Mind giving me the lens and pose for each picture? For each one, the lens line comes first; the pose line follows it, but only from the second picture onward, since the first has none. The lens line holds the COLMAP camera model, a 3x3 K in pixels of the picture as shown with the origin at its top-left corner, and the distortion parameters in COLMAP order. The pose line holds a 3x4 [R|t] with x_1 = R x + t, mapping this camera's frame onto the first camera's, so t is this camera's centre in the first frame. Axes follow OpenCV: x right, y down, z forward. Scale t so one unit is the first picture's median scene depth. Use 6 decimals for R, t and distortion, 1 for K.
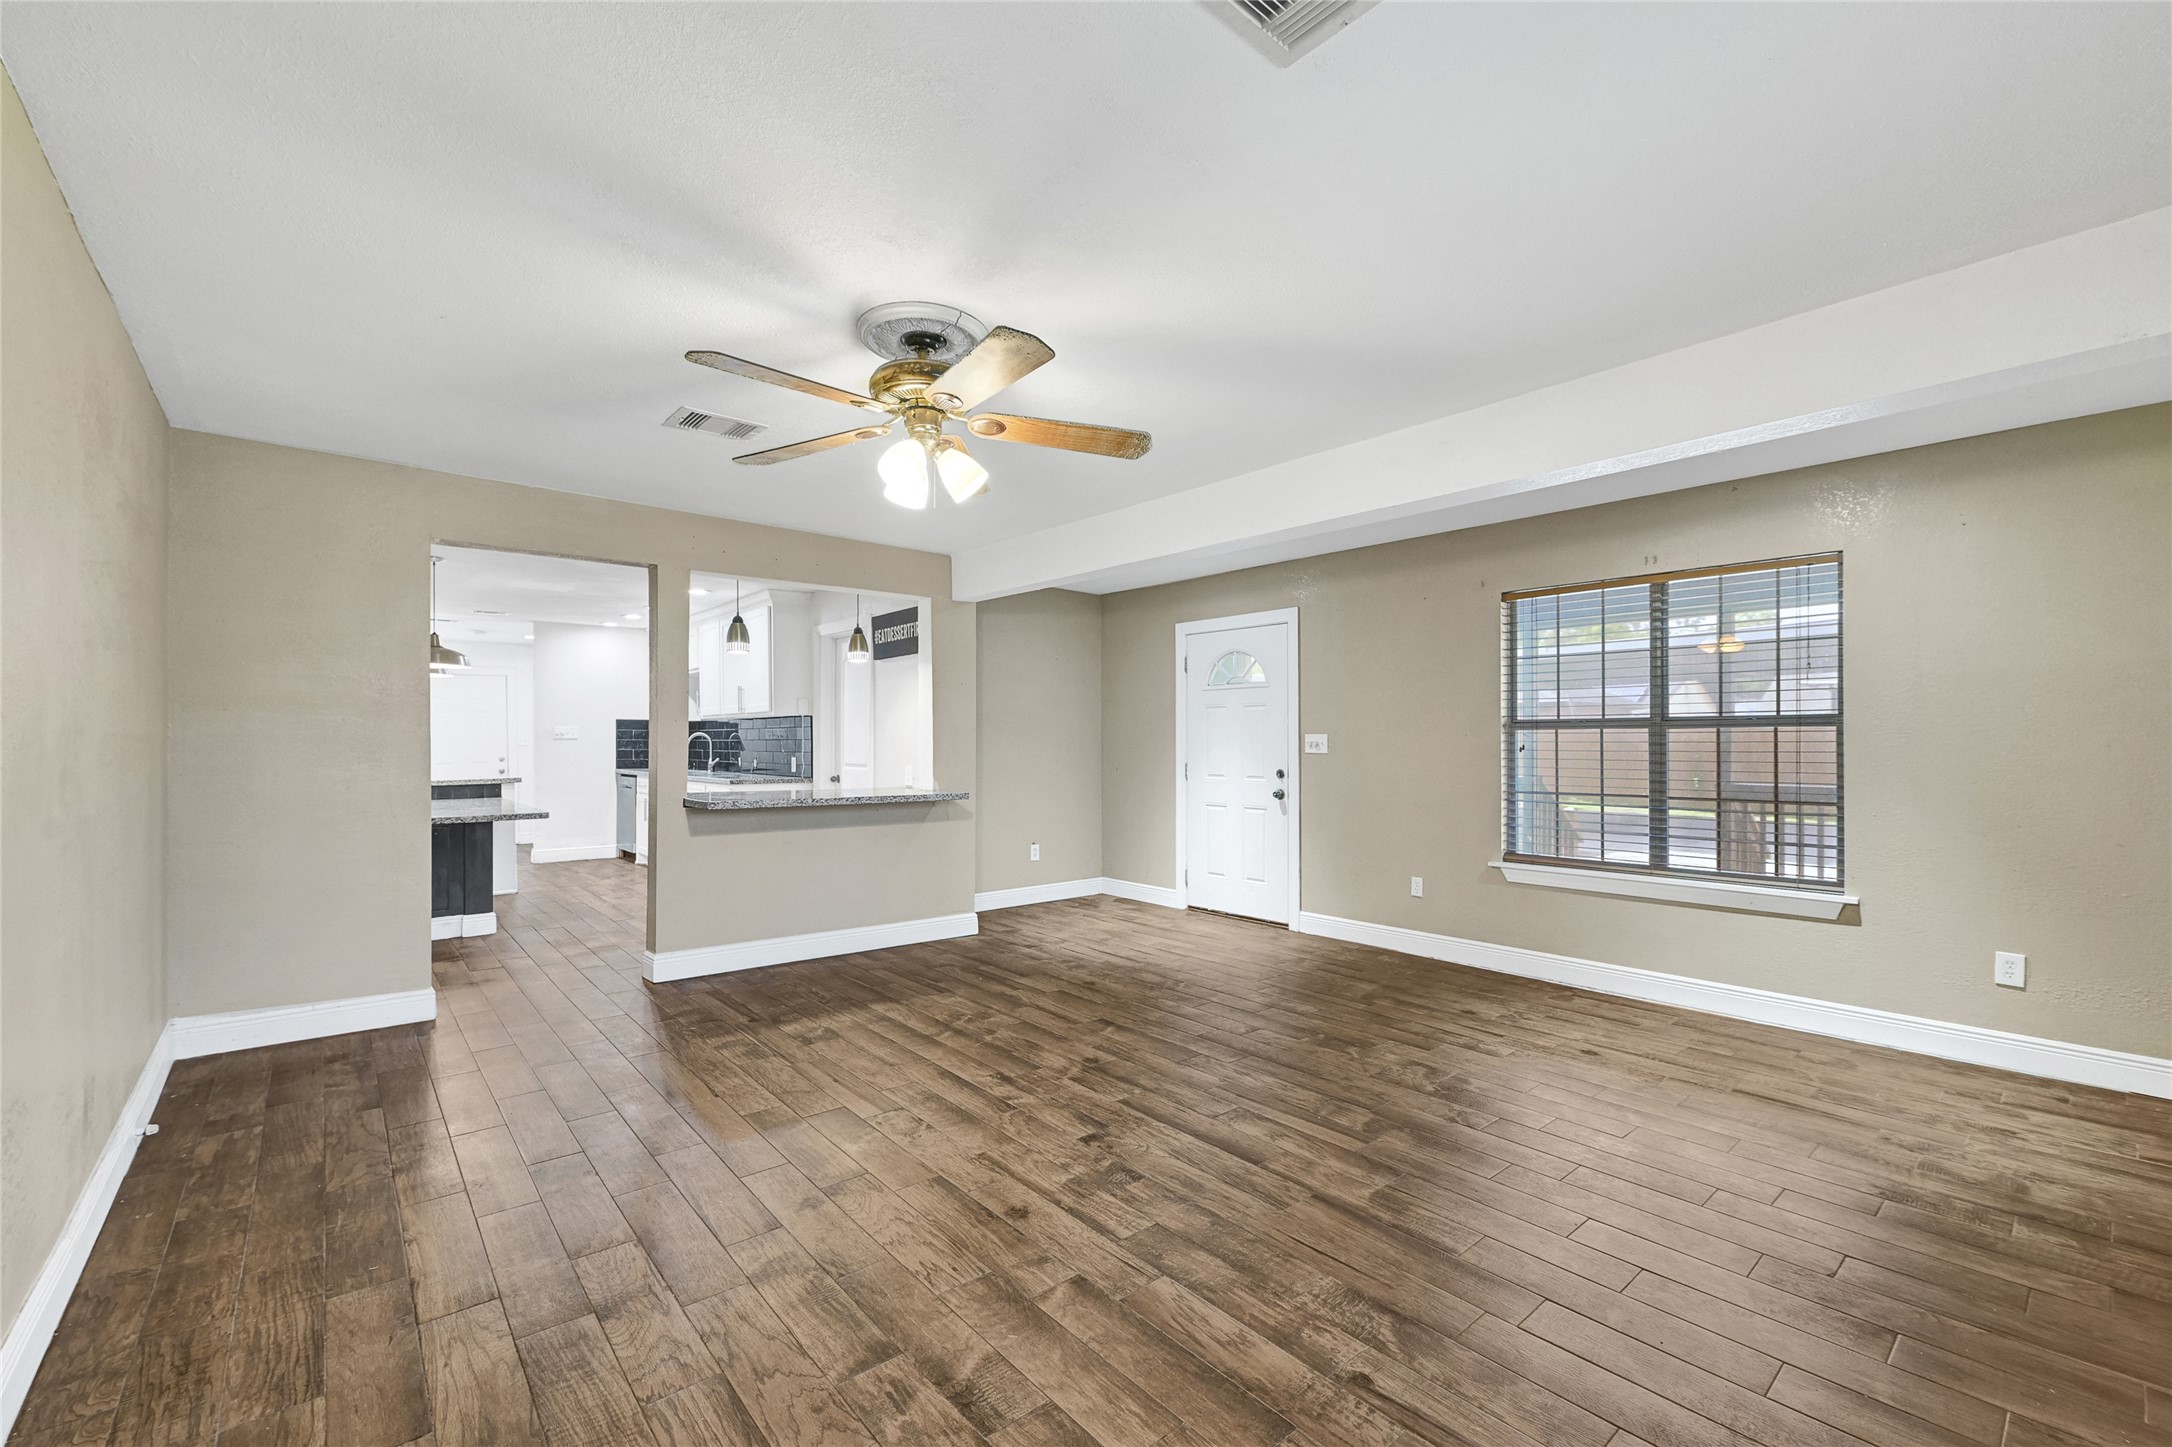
lens RADIAL K [[924.7, 0, 1081.0], [0, 924.7, 734.0], [0, 0, 1]] dist [0.001679, 0.000229]
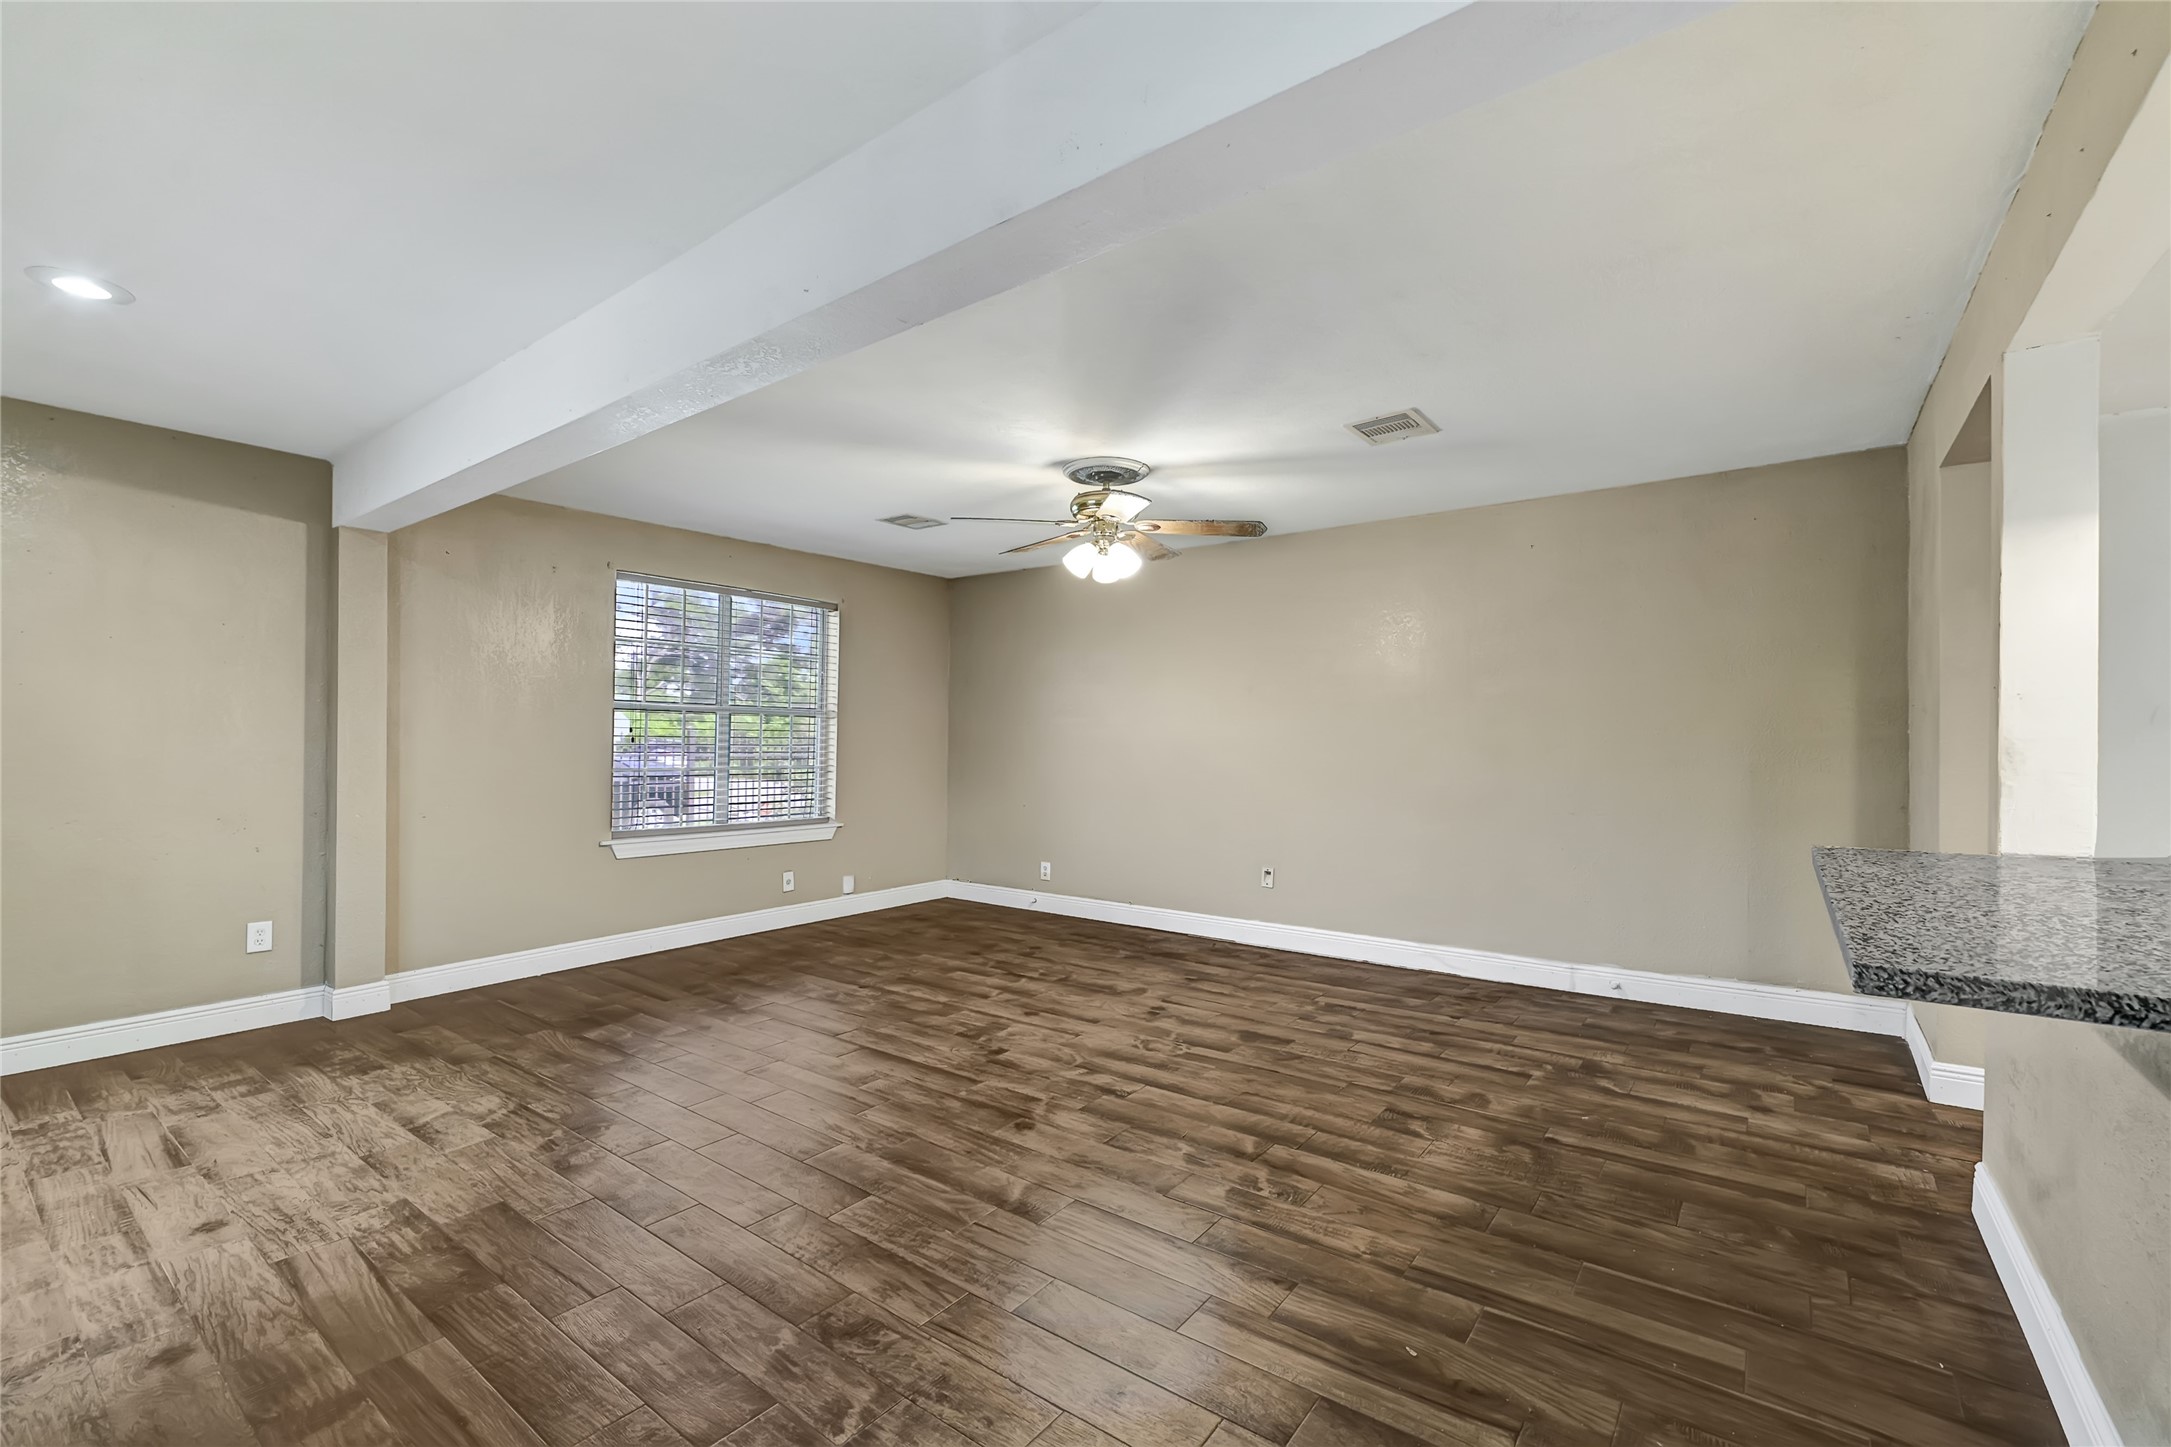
lens RADIAL K [[924.3, 0, 1095.4], [0, 924.3, 737.8], [0, 0, 1]] dist [0.001679, 0.000229]
pose [[-0.974049, -0.005613, -0.226270, 0.148333], [-0.002356, 0.999890, -0.014666, 0.039510], [0.226327, -0.013752, -0.973954, 2.004716]]
